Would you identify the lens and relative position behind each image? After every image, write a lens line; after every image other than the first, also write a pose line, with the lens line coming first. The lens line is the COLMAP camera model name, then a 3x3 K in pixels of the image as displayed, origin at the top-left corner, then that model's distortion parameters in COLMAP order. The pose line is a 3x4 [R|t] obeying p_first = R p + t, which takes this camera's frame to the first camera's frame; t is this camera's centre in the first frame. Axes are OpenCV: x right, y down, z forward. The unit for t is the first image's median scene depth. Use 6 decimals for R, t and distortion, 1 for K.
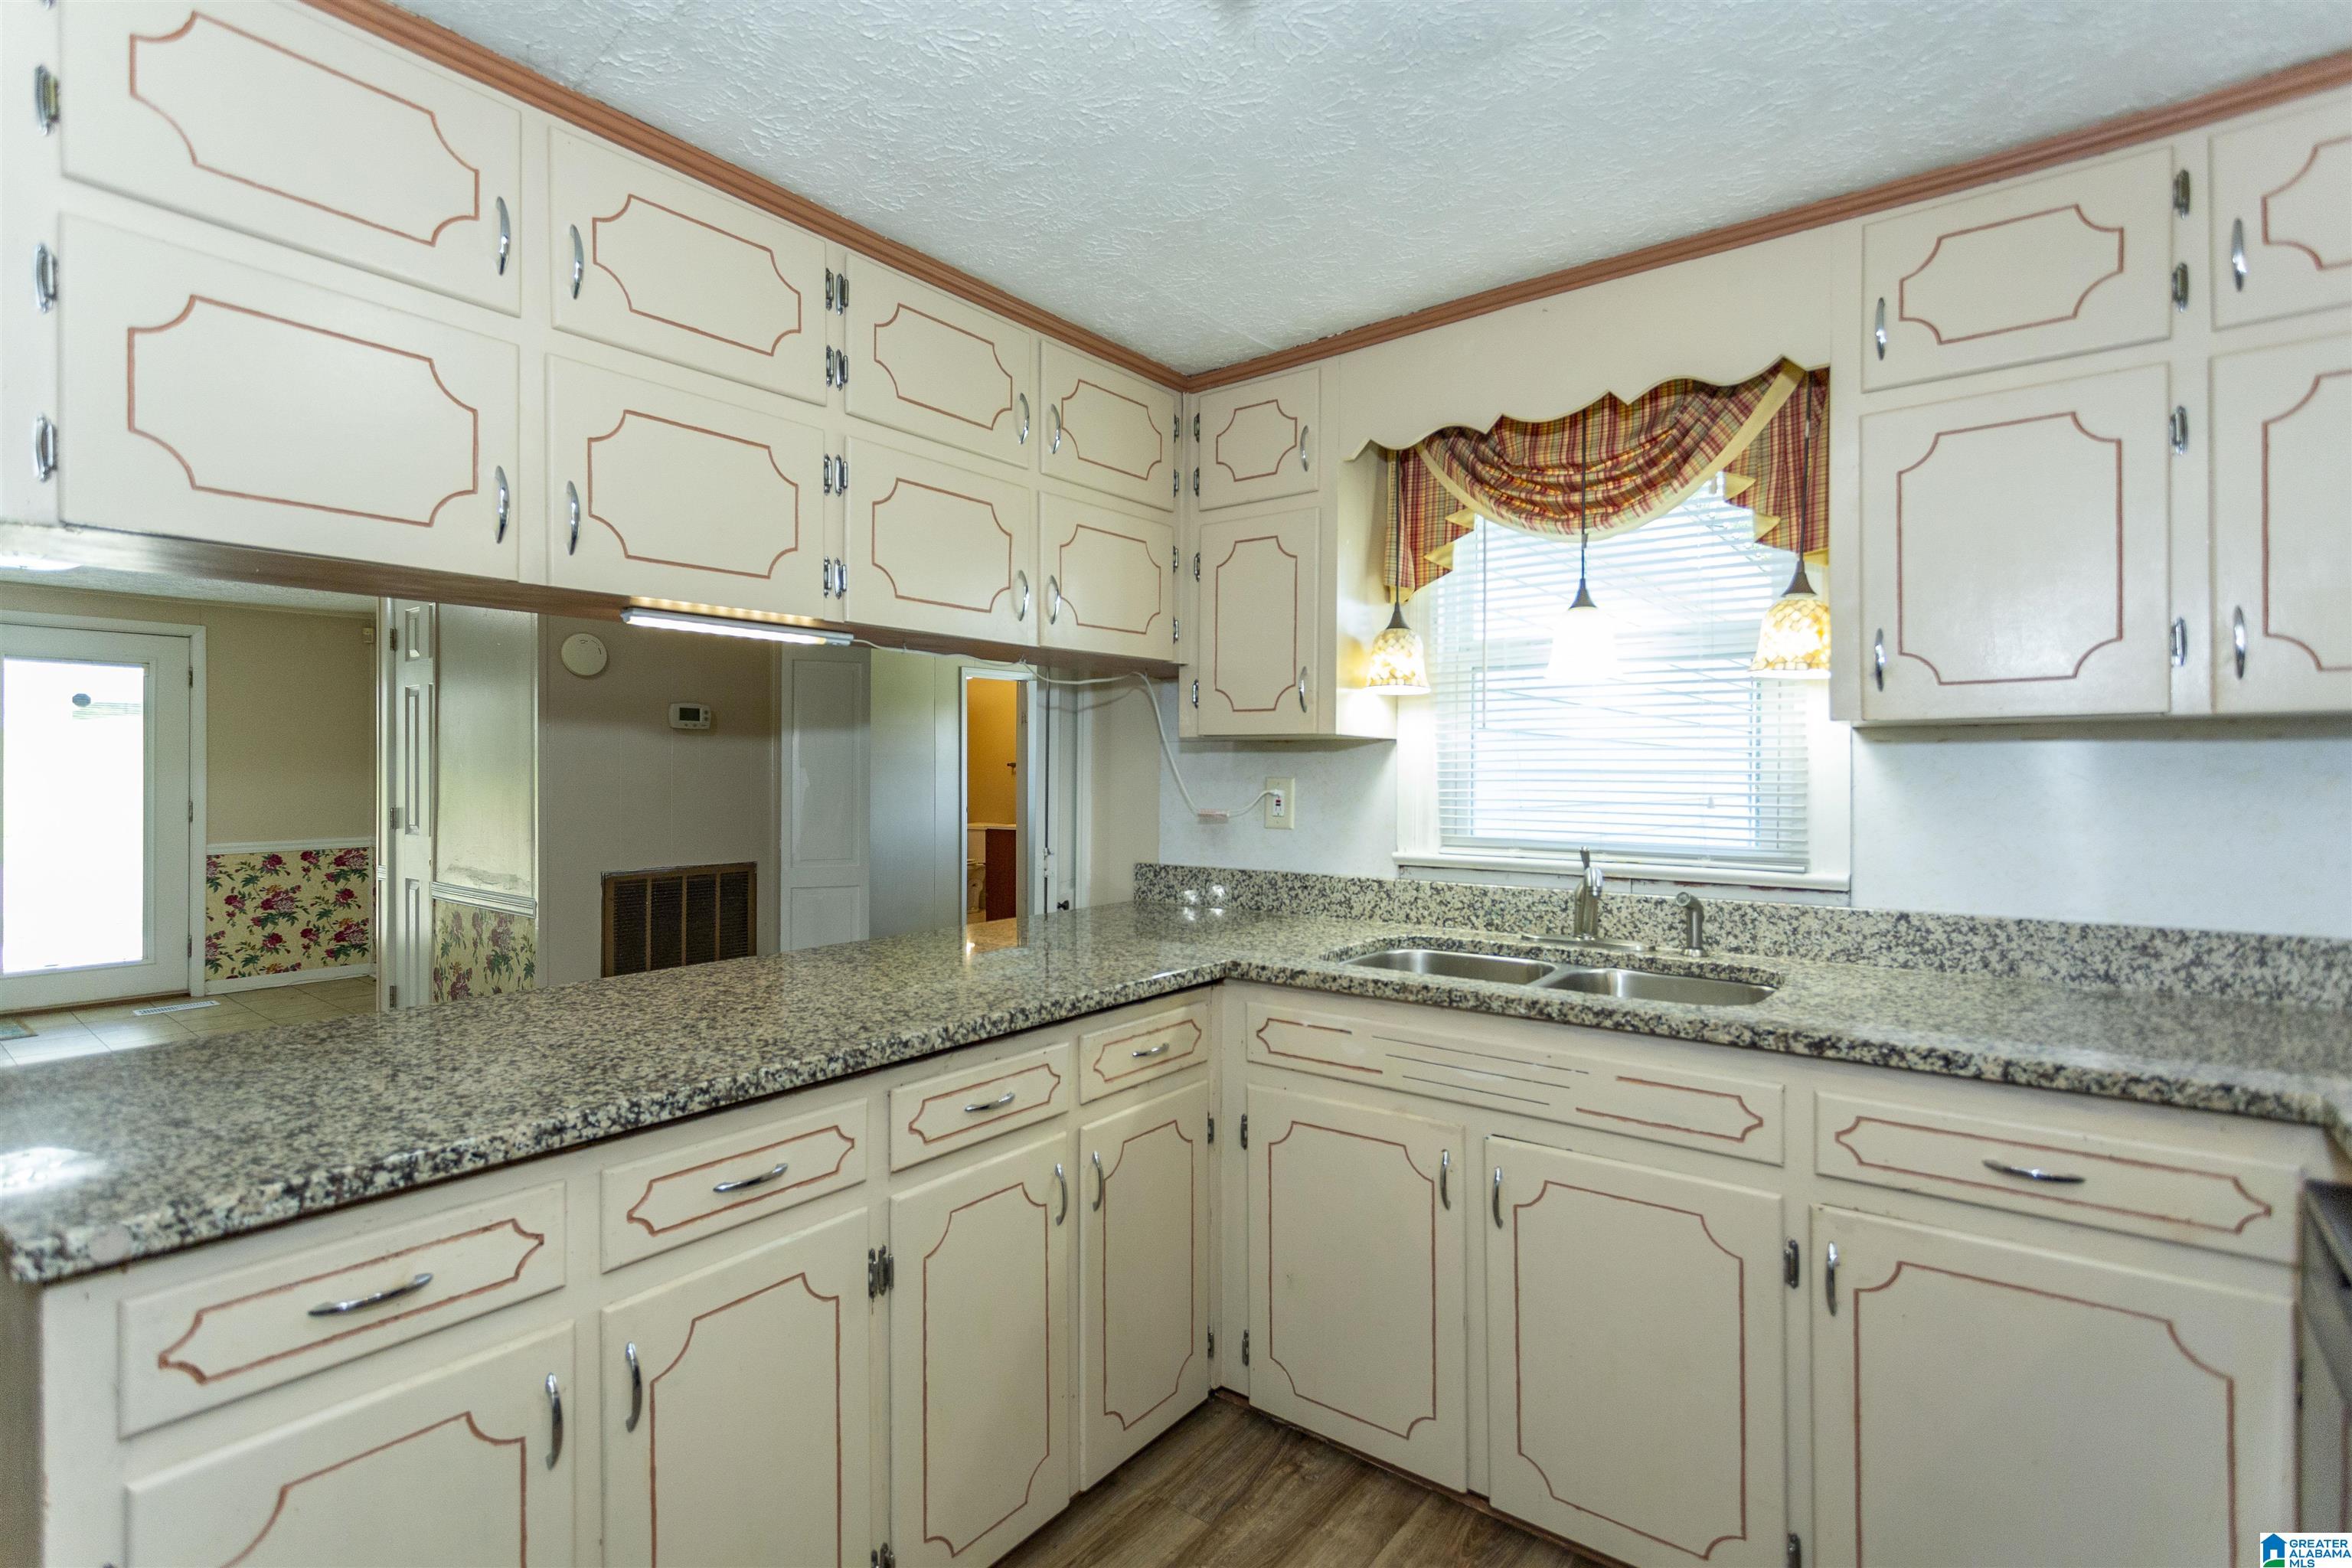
lens RADIAL K [[1119.4, 0, 1163.0], [0, 1119.4, 773.6], [0, 0, 1]] dist [0.000984, 0.005003]
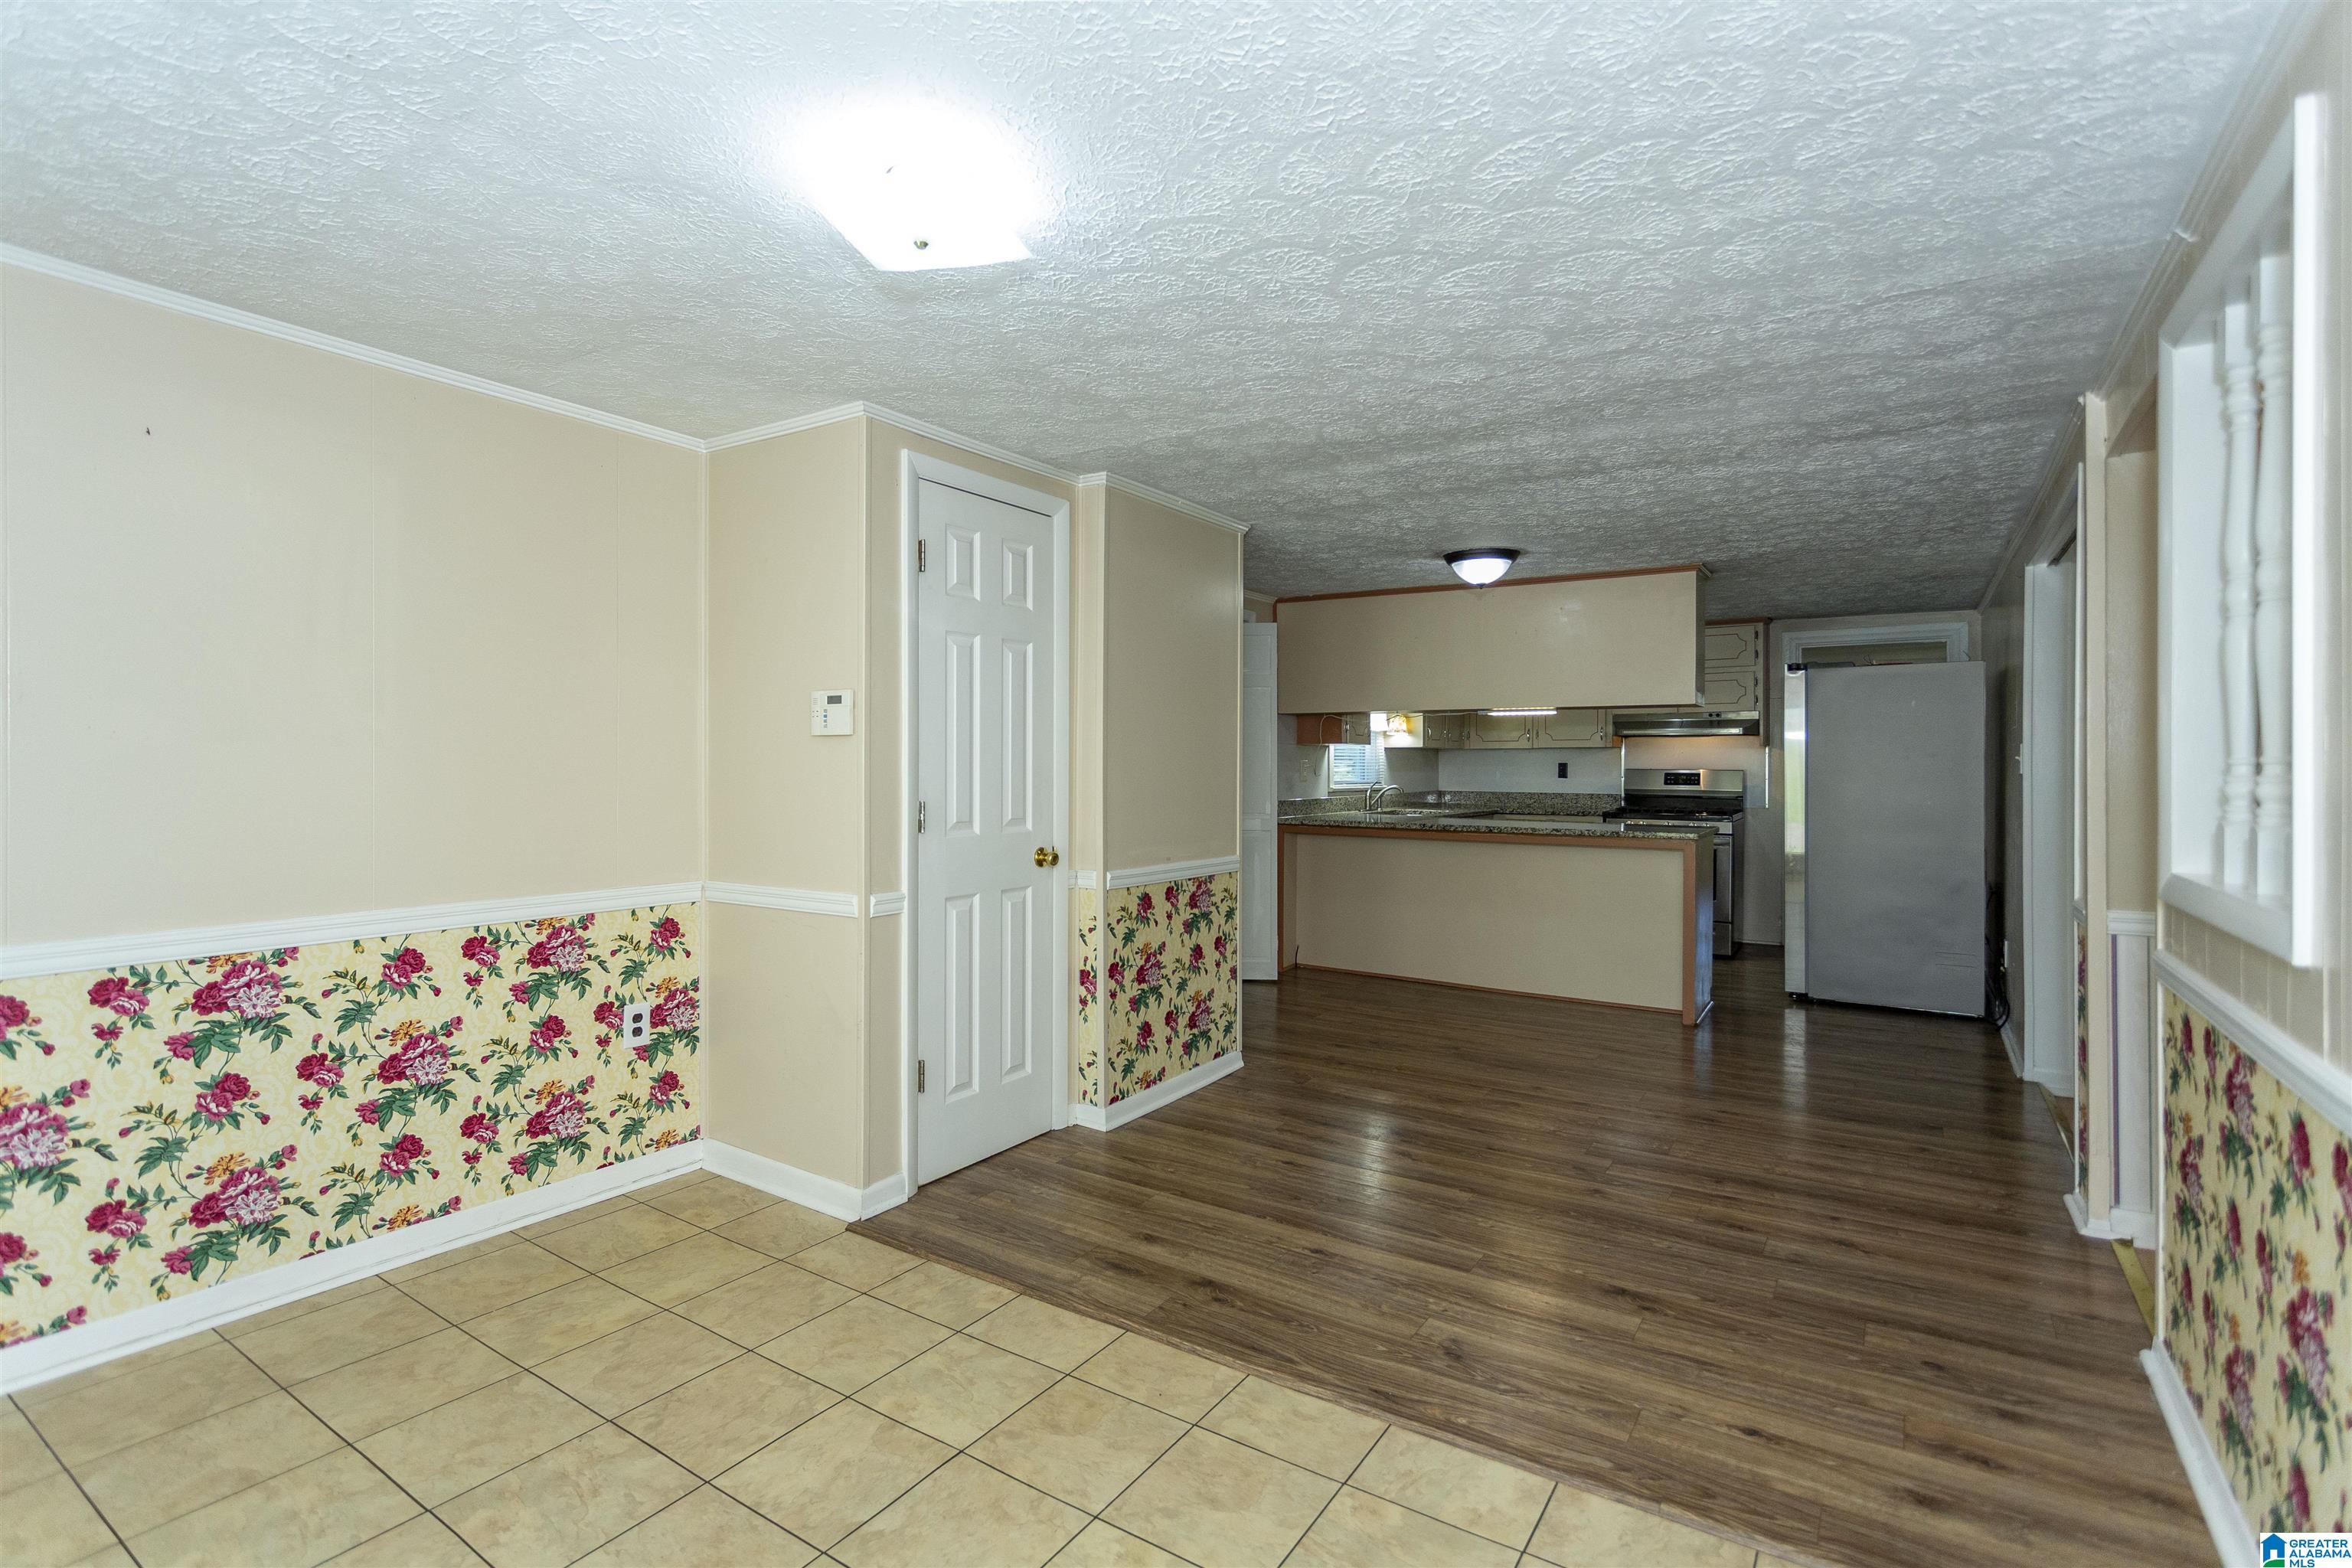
lens RADIAL K [[1102.2, 0, 1160.0], [0, 1102.2, 773.4], [0, 0, 1]] dist [-0.003643, -0.000827]
pose [[-0.080893, -0.005046, 0.996710, -3.299467], [-0.000683, 0.999987, 0.005007, 0.030129], [-0.996723, -0.000275, -0.080896, 2.195035]]
